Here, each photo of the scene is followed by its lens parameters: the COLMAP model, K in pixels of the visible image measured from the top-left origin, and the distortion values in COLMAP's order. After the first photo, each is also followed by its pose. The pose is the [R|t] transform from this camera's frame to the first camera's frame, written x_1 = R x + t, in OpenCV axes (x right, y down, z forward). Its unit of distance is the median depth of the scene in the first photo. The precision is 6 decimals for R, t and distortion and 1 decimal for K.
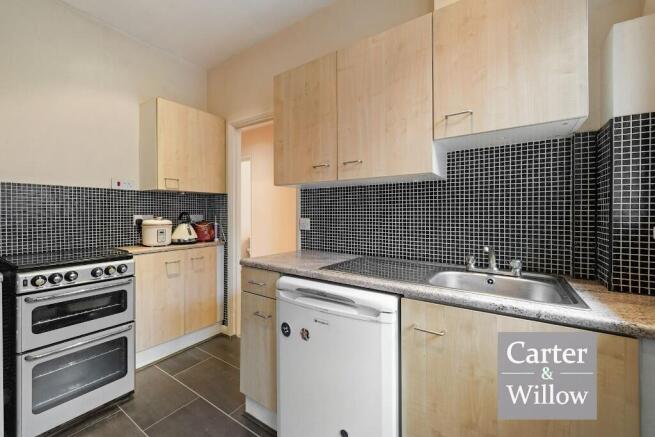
lens RADIAL K [[268.0, 0, 329.0], [0, 268.0, 213.9], [0, 0, 1]] dist [0.002836, 0.000015]
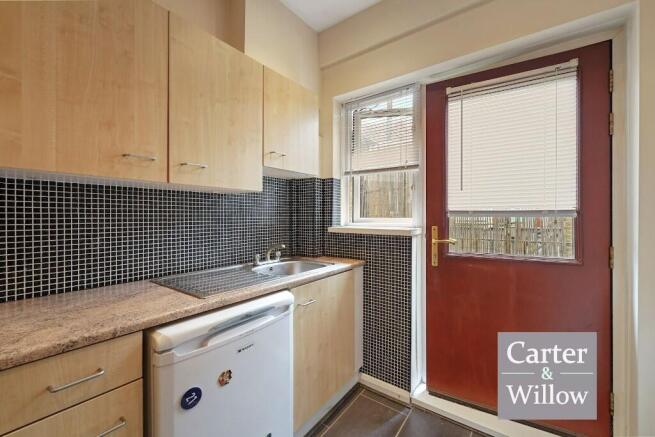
lens RADIAL K [[268.0, 0, 329.4], [0, 268.0, 216.7], [0, 0, 1]] dist [0.002836, 0.000015]
pose [[0.044287, -0.007912, 0.998988, -0.869199], [0.002117, 0.999967, 0.007826, -0.043724], [-0.999017, 0.001768, 0.044302, 0.637673]]
